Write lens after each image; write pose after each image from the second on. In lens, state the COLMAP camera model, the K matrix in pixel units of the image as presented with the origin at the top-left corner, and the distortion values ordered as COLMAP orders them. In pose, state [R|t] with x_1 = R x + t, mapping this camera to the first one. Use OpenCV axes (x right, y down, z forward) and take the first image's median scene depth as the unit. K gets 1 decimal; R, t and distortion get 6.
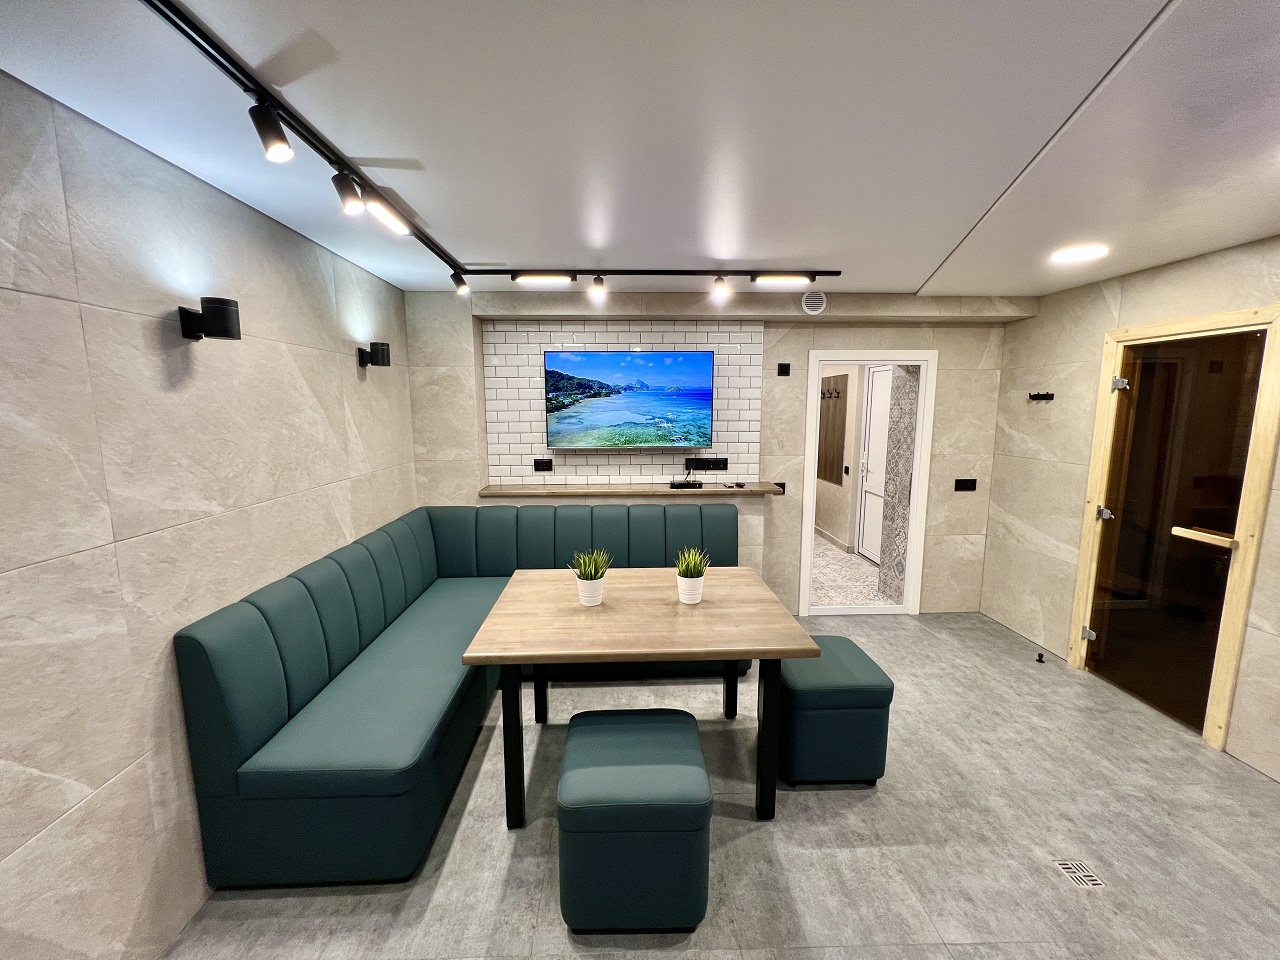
lens RADIAL K [[513.1, 0, 639.9], [0, 513.1, 478.4], [0, 0, 1]] dist [-0.001257, -0.000064]
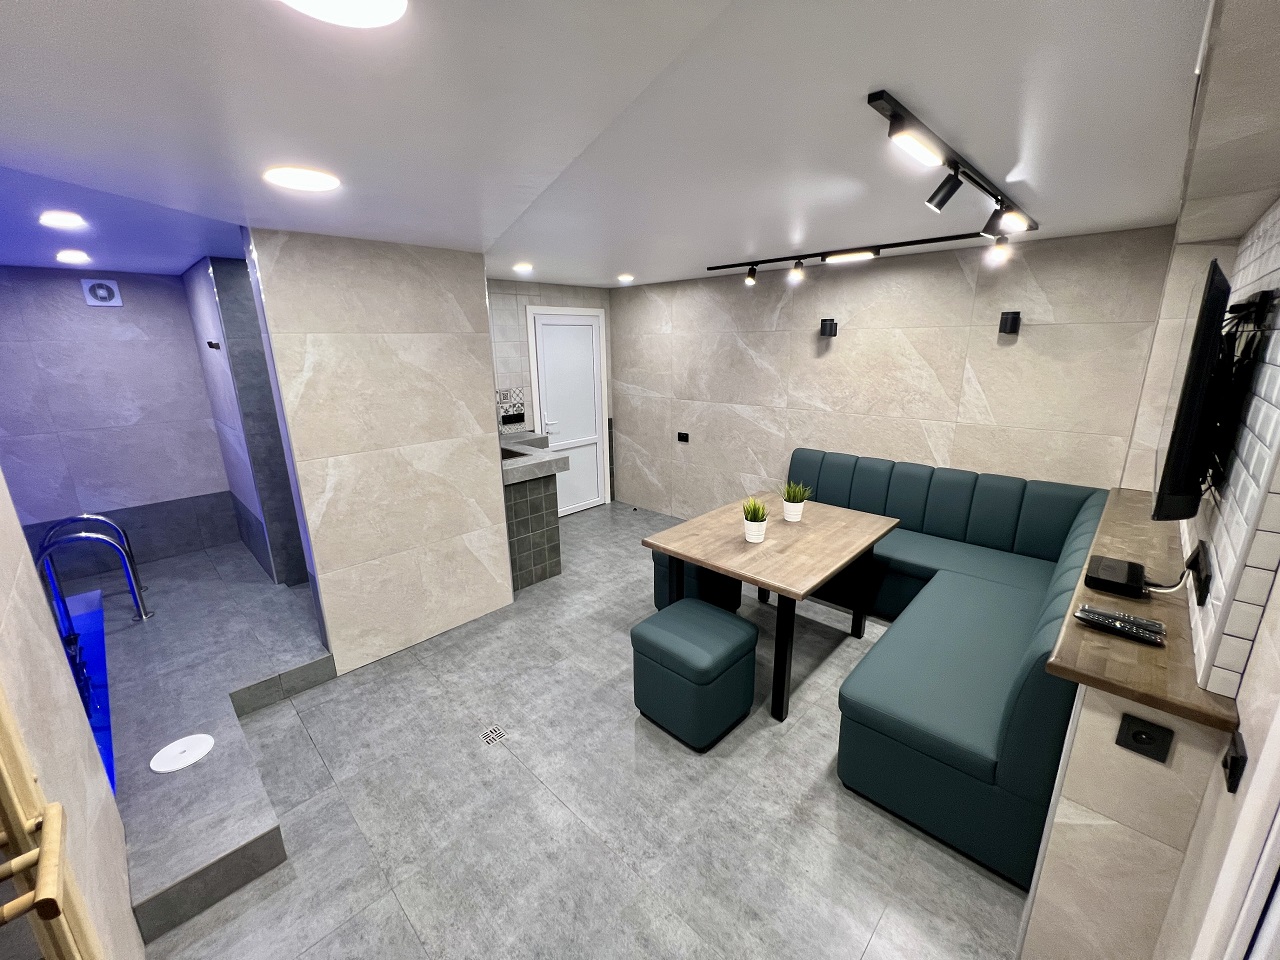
lens RADIAL K [[513.1, 0, 634.5], [0, 513.1, 479.4], [0, 0, 1]] dist [-0.001257, -0.000064]
pose [[-0.725365, 0.191932, -0.661066, 0.740911], [-0.079515, 0.930552, 0.357423, -0.212959], [0.683757, 0.311826, -0.659728, 1.064312]]
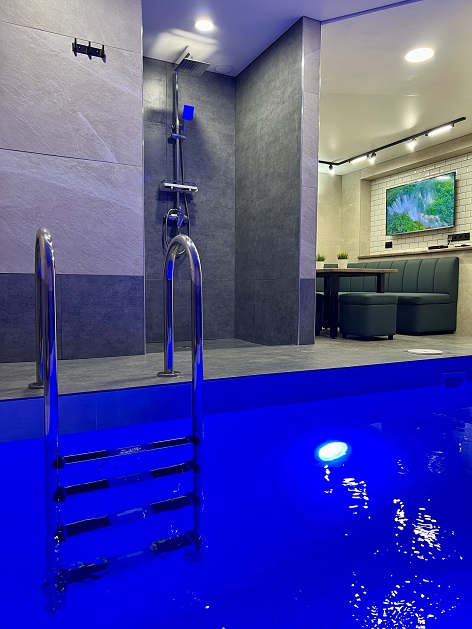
lens RADIAL K [[472.0, 0, 236.7], [0, 472.0, 317.7], [0, 0, 1]] dist [0.060848, -0.077878]
pose [[0.421508, 0.060485, -0.904805, 1.444848], [-0.128121, 0.991736, 0.006610, 0.366483], [0.897728, 0.113139, 0.425774, -0.360555]]
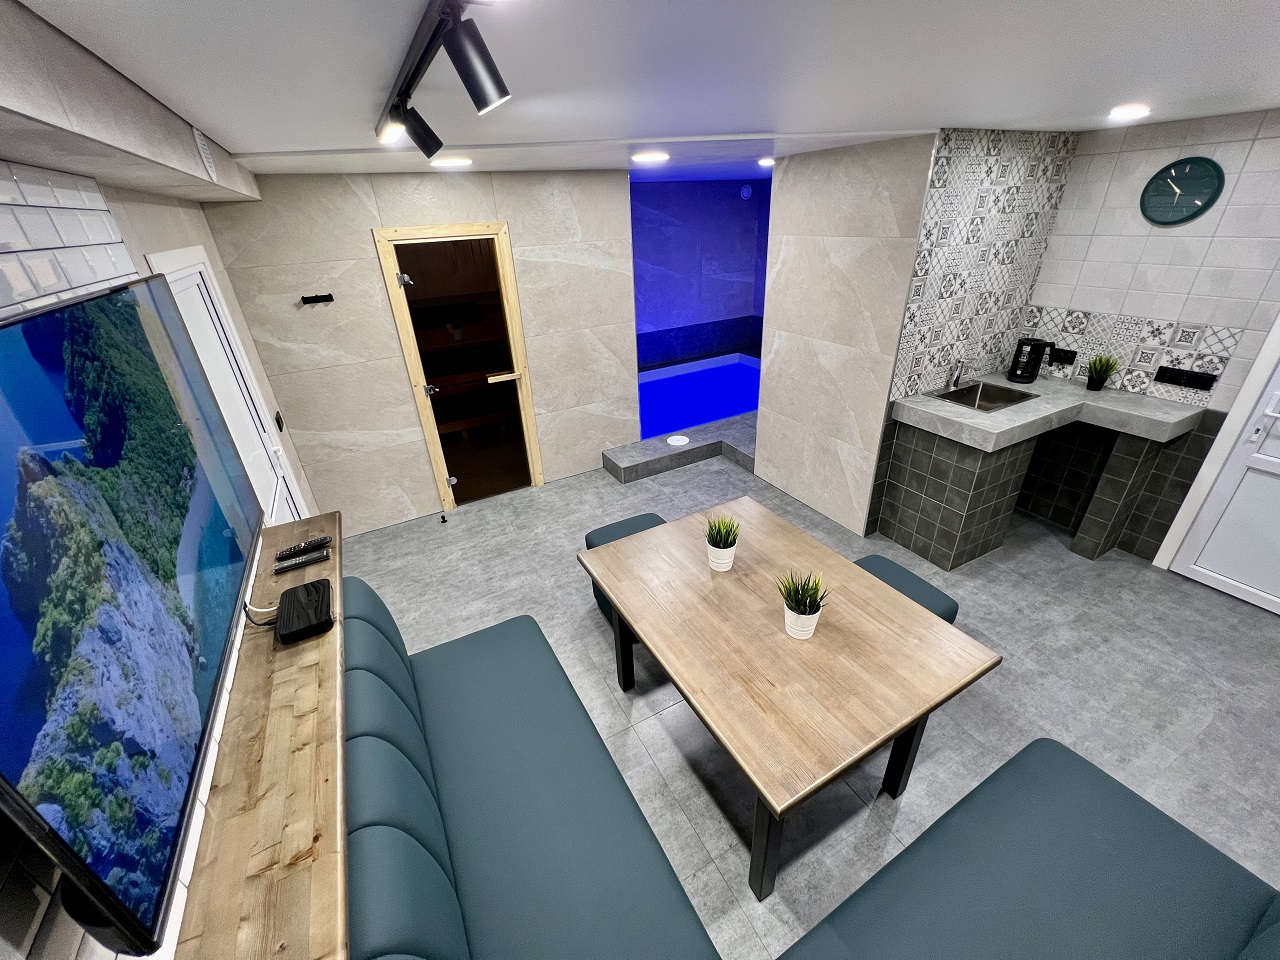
lens RADIAL K [[513.1, 0, 639.0], [0, 513.1, 477.1], [0, 0, 1]] dist [-0.001257, -0.000064]
pose [[-0.446468, -0.393802, 0.803484, -0.355637], [0.169410, 0.844507, 0.508043, -0.268646], [-0.878616, 0.362943, -0.310332, 0.923462]]
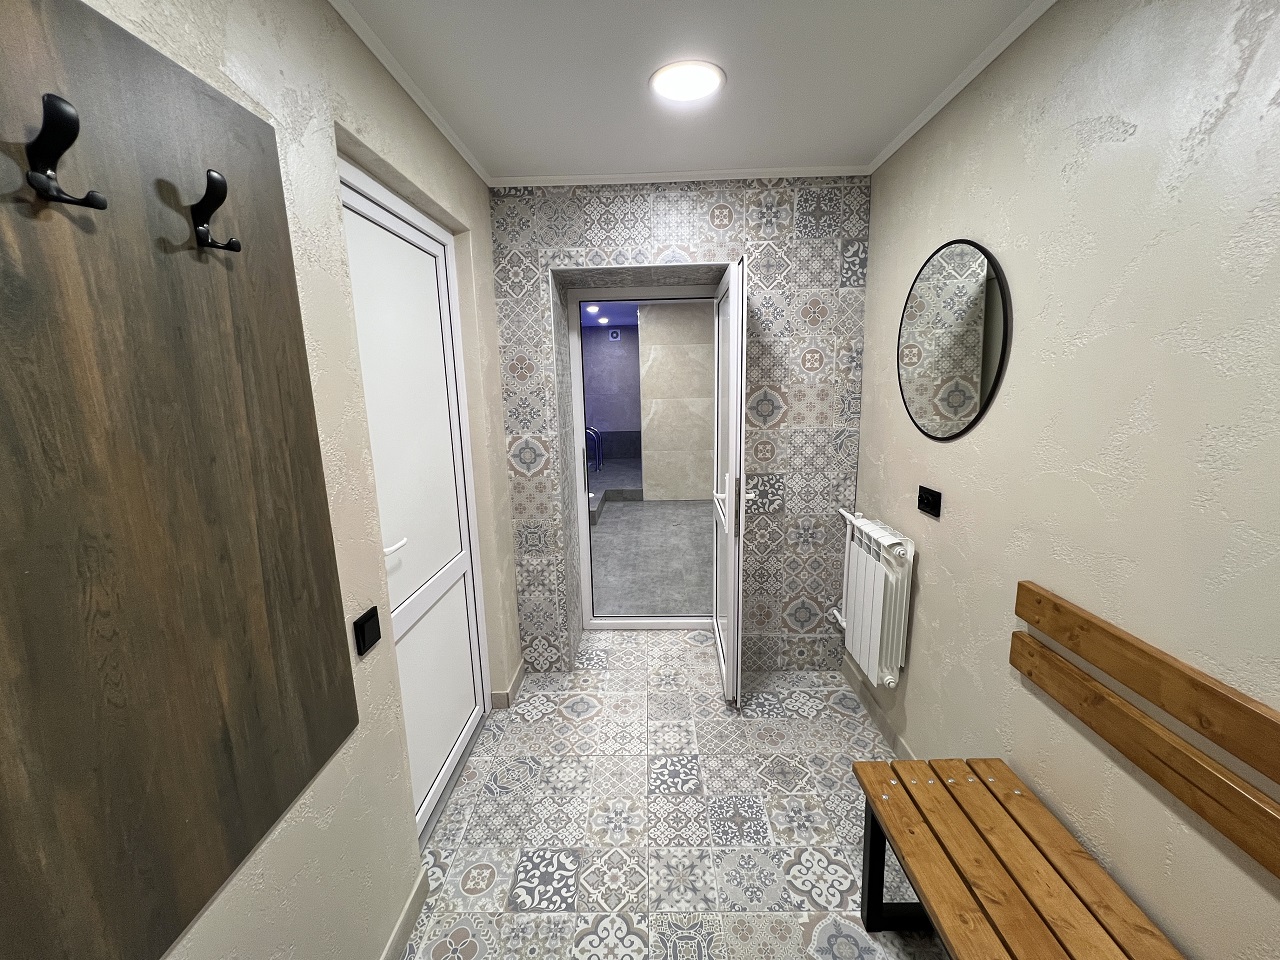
lens RADIAL K [[513.1, 0, 640.0], [0, 513.1, 474.6], [0, 0, 1]] dist [-0.001257, -0.000064]
pose [[-0.997383, 0.012748, 0.071163, 0.467393], [0.034798, 0.947456, 0.317987, -0.249977], [-0.063370, 0.319631, -0.945421, 2.035509]]
